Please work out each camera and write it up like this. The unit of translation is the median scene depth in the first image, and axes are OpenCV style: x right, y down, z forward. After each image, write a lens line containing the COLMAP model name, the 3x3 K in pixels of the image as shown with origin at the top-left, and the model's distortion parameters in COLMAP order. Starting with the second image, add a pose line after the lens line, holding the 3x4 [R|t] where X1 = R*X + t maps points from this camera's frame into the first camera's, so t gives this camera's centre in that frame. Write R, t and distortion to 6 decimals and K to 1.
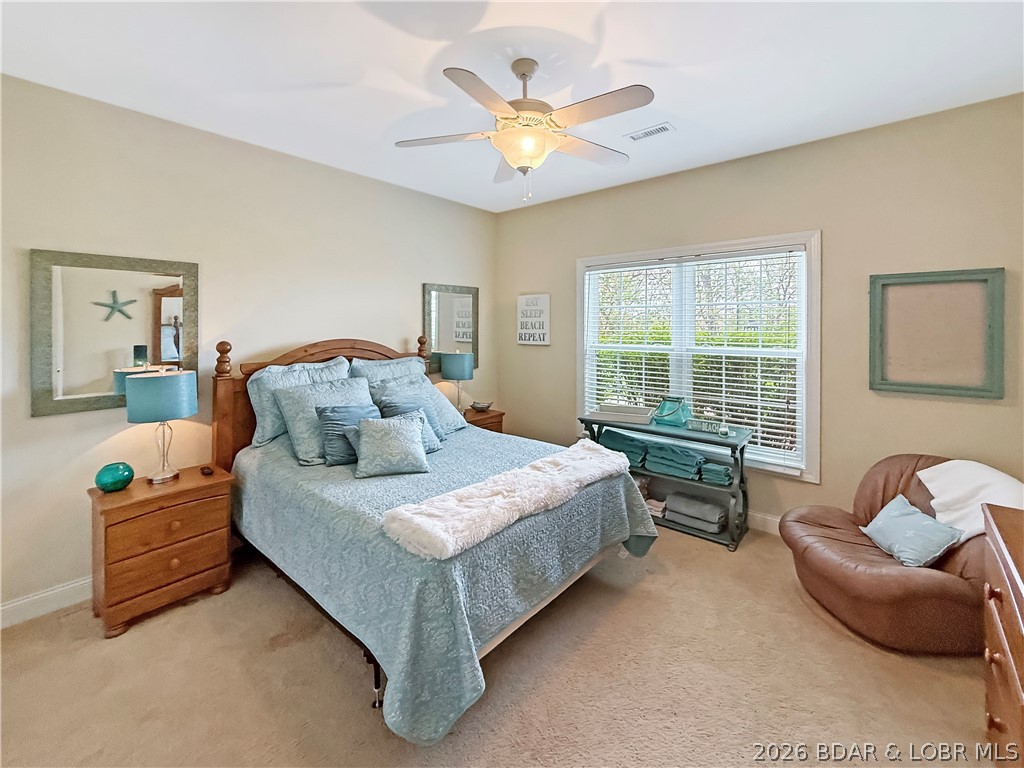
lens RADIAL K [[433.8, 0, 512.0], [0, 433.8, 384.0], [0, 0, 1]] dist [-0.000378, -0.000030]
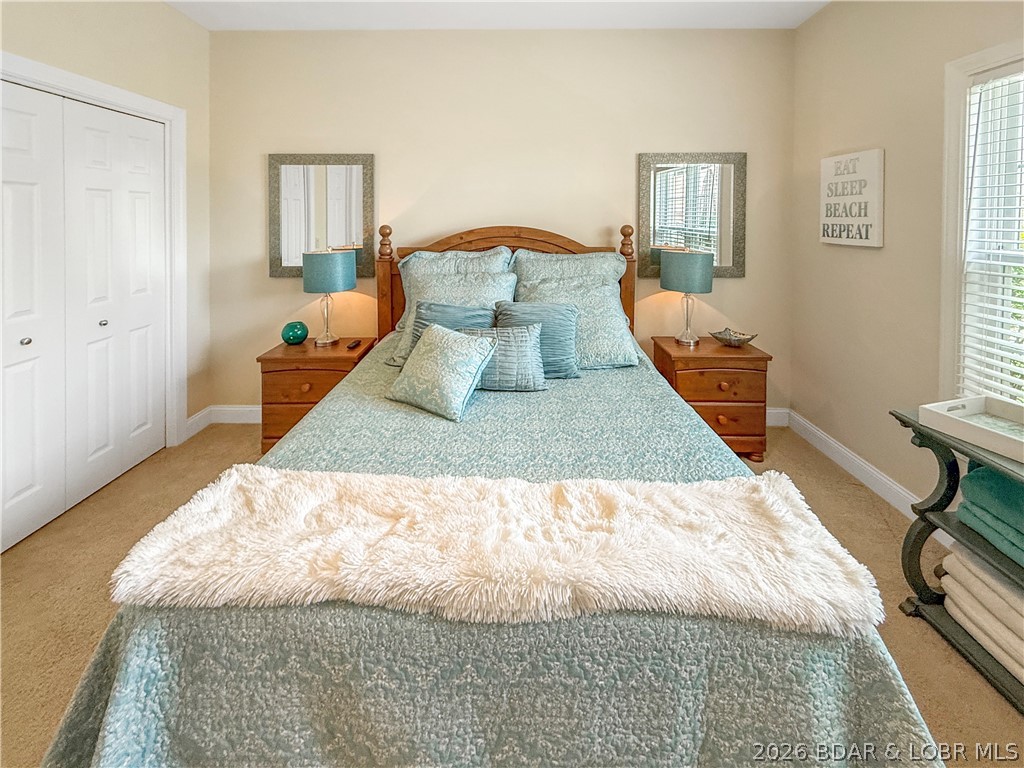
lens RADIAL K [[430.4, 0, 509.0], [0, 430.4, 251.5], [0, 0, 1]] dist [0.001331, 0.000204]
pose [[0.638107, 0.062409, -0.767414, 0.272126], [-0.105159, 0.994434, -0.006568, -0.048979], [0.762733, 0.084891, 0.641118, 0.466109]]
